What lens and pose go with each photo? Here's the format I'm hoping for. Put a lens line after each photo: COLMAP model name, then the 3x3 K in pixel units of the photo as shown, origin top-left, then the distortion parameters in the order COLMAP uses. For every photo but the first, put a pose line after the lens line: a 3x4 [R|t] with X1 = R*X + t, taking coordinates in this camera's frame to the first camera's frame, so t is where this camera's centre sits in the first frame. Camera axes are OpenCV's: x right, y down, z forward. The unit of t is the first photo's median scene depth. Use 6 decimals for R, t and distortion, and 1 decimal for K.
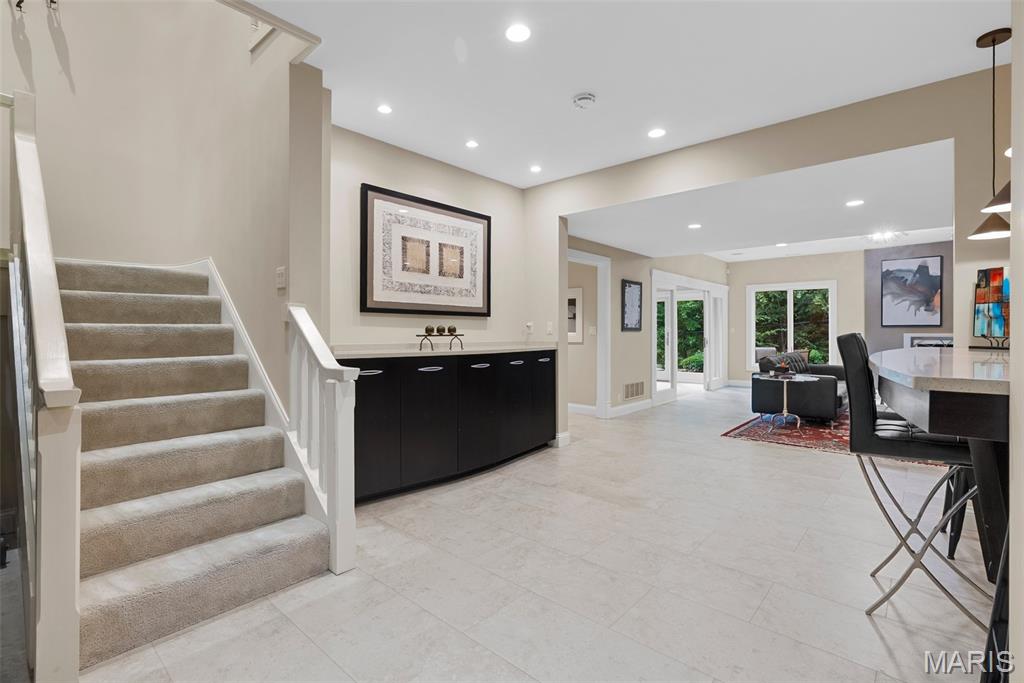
lens RADIAL K [[473.8, 0, 518.7], [0, 473.8, 334.5], [0, 0, 1]] dist [-0.000778, 0.000578]
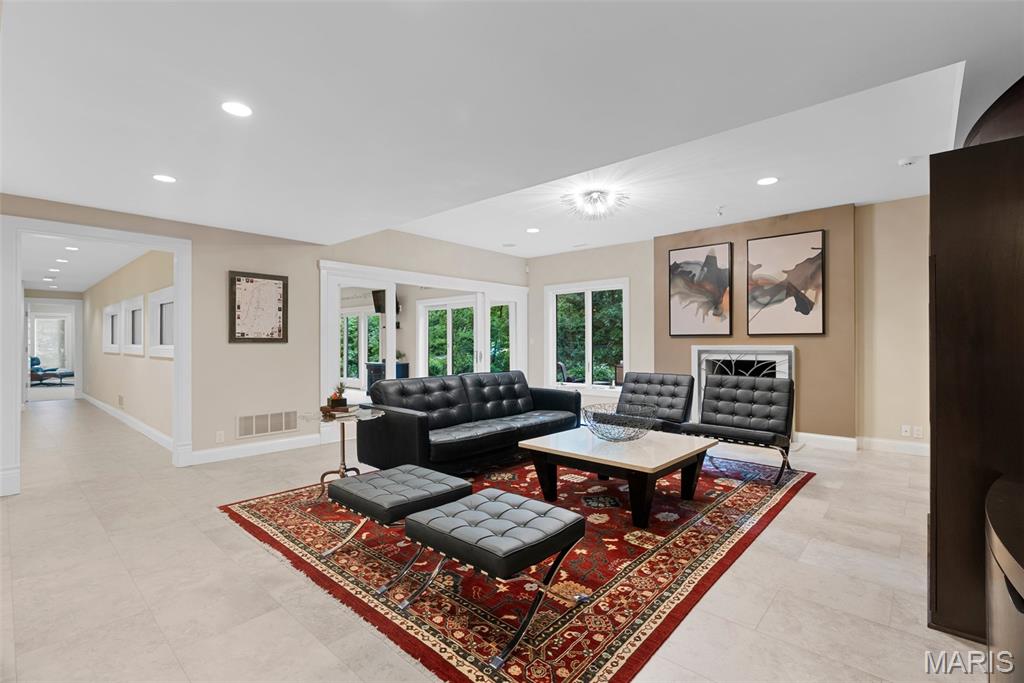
lens RADIAL K [[464.4, 0, 510.2], [0, 464.4, 343.8], [0, 0, 1]] dist [-0.016381, 0.000037]
pose [[0.999874, -0.000642, -0.015851, 0.622858], [0.000585, 0.999993, -0.003598, -0.002626], [0.015853, 0.003588, 0.999868, 0.291875]]
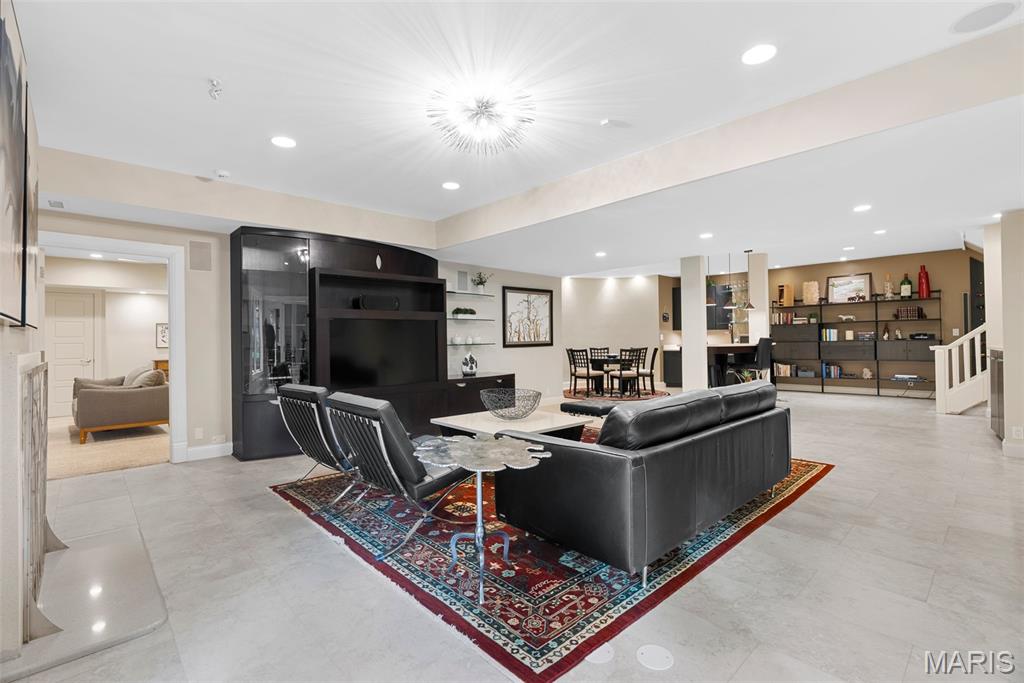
lens RADIAL K [[460.4, 0, 512.7], [0, 460.4, 337.4], [0, 0, 1]] dist [-0.002931, -0.000090]
pose [[-0.994419, 0.015214, 0.104403, 0.662100], [0.015070, 0.999884, -0.002174, -0.007445], [-0.104424, -0.000588, -0.994533, 1.375872]]
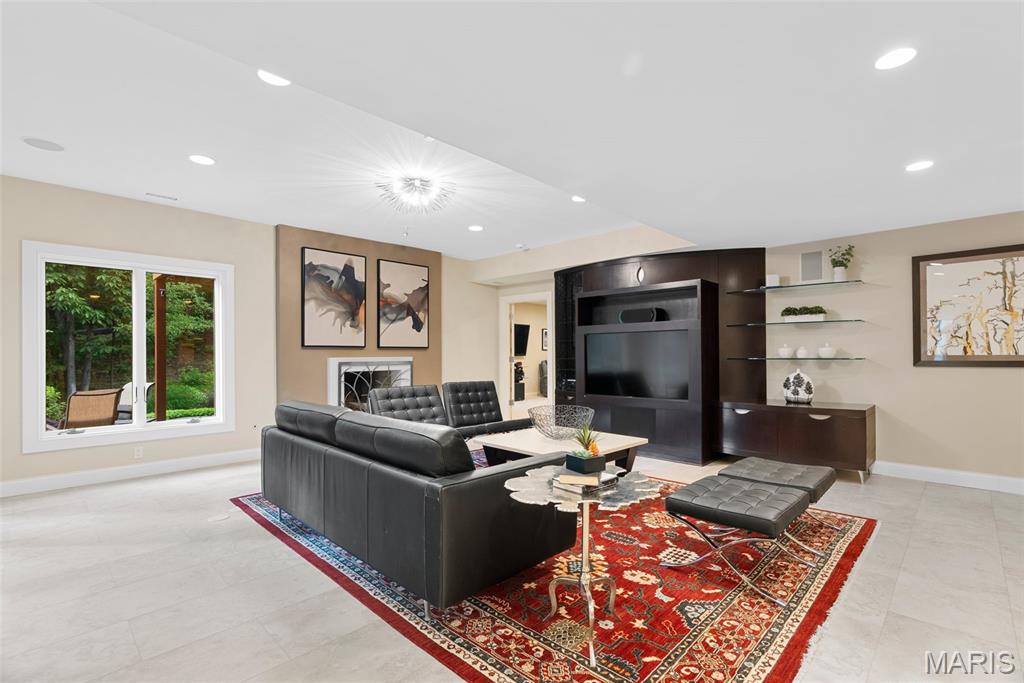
lens RADIAL K [[469.8, 0, 514.4], [0, 469.8, 349.8], [0, 0, 1]] dist [-0.003567, 0.000757]
pose [[0.052389, 0.009703, 0.998580, 0.156208], [0.007448, 0.999921, -0.010107, -0.005331], [-0.998599, 0.007967, 0.052312, 0.806042]]
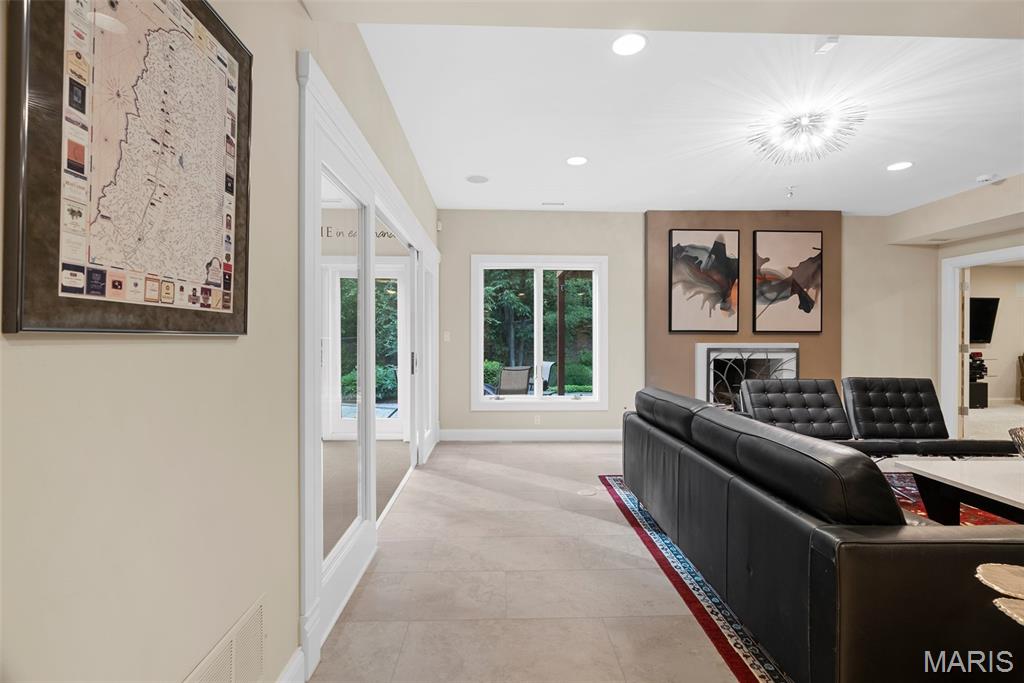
lens RADIAL K [[461.9, 0, 512.9], [0, 461.9, 340.9], [0, 0, 1]] dist [-0.004513, 0.001068]
pose [[0.734985, 0.001078, 0.678082, 0.218818], [-0.000443, 0.999999, -0.001109, -0.004849], [-0.678083, 0.000515, 0.734985, 0.819095]]
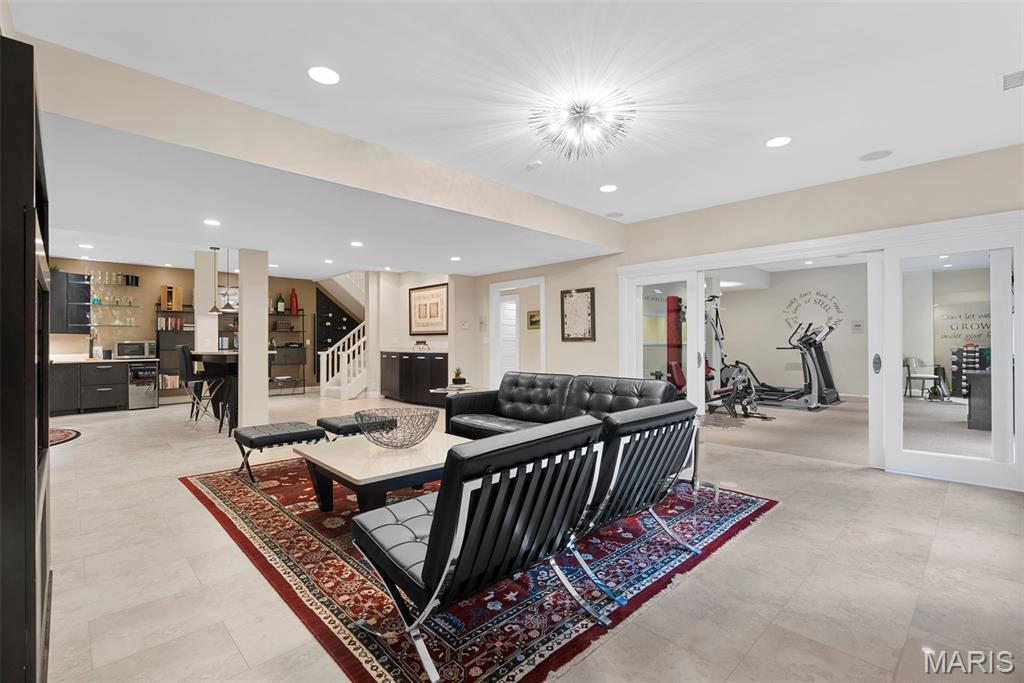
lens RADIAL K [[466.1, 0, 511.2], [0, 466.1, 337.8], [0, 0, 1]] dist [-0.000850, -0.000004]
pose [[-0.085921, -0.007470, -0.996274, 1.175433], [0.001341, 0.999970, -0.007614, -0.006817], [0.996301, -0.001990, -0.085908, 0.928420]]
